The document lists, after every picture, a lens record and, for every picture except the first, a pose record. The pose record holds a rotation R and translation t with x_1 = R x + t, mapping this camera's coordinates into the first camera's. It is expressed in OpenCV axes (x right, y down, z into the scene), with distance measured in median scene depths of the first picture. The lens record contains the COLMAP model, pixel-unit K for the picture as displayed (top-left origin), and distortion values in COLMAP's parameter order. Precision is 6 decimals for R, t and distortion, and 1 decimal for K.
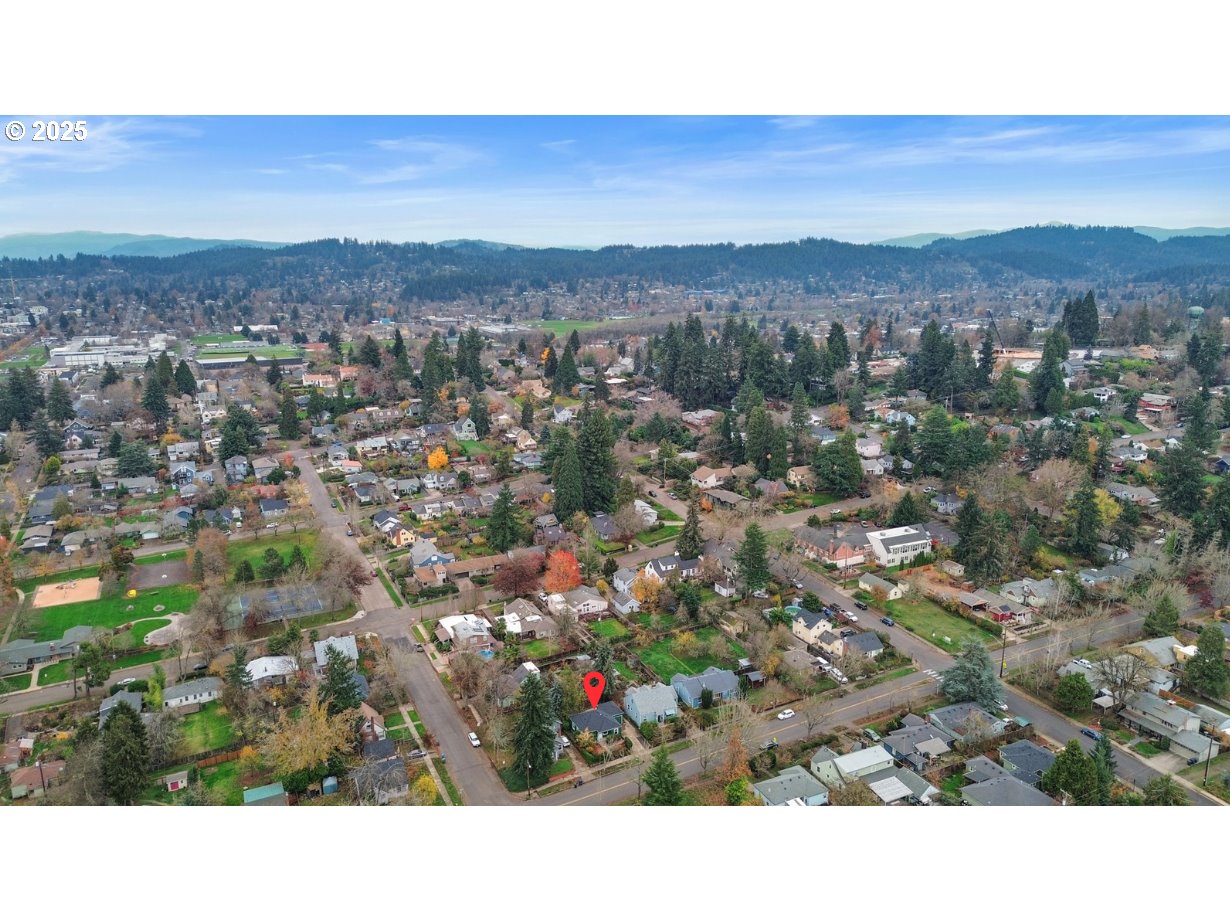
lens RADIAL K [[832.9, 0, 615.0], [0, 832.9, 461.0], [0, 0, 1]] dist [0.000521, -0.001873]
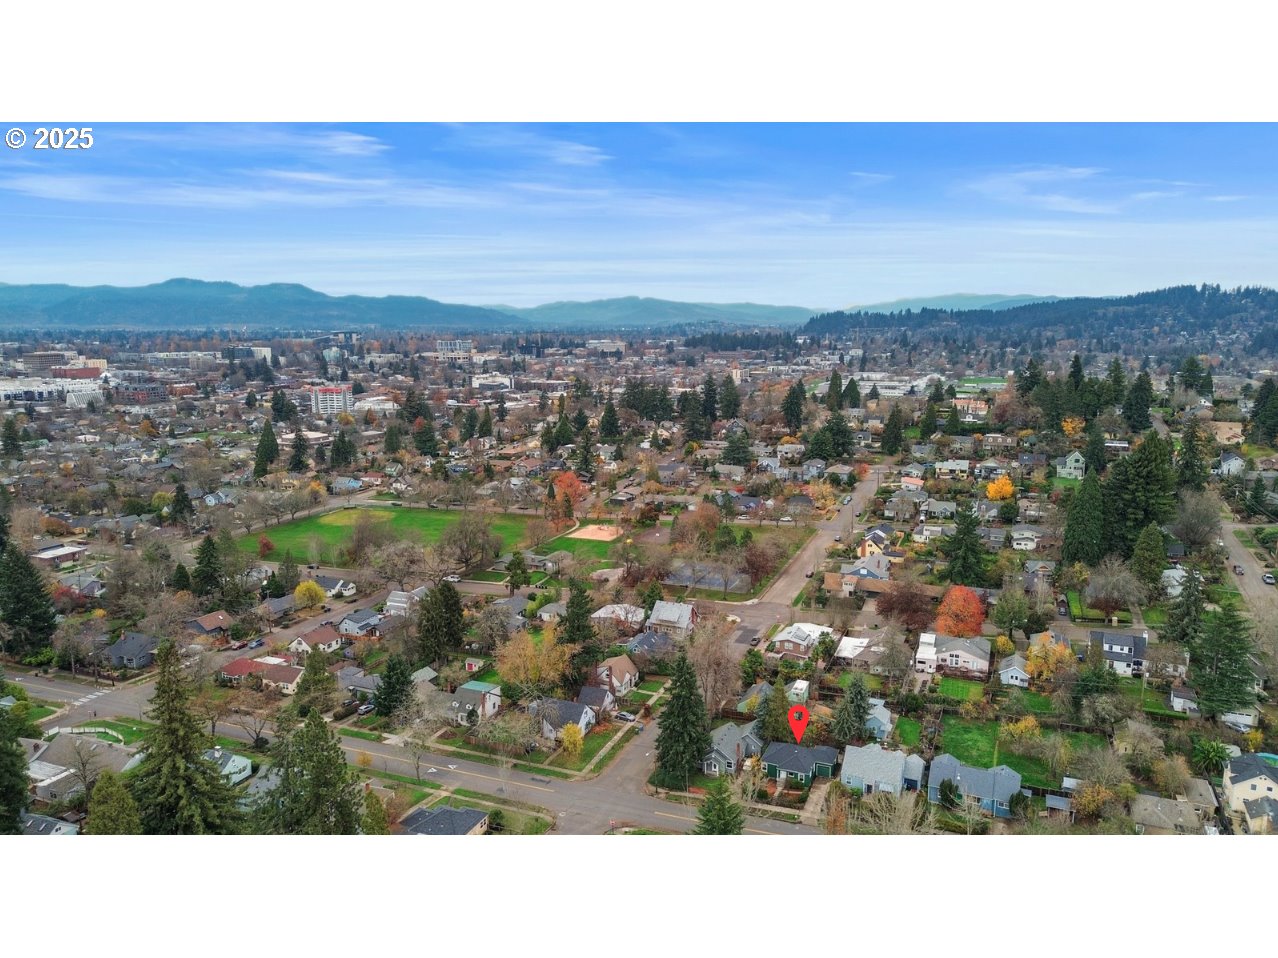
lens RADIAL K [[865.4, 0, 639.0], [0, 865.4, 479.0], [0, 0, 1]] dist [0.000521, -0.001873]
pose [[0.644555, 0.130513, -0.753336, 0.274325], [-0.164977, 0.985852, 0.029640, 0.029735], [0.746546, 0.105179, 0.656968, 0.190030]]
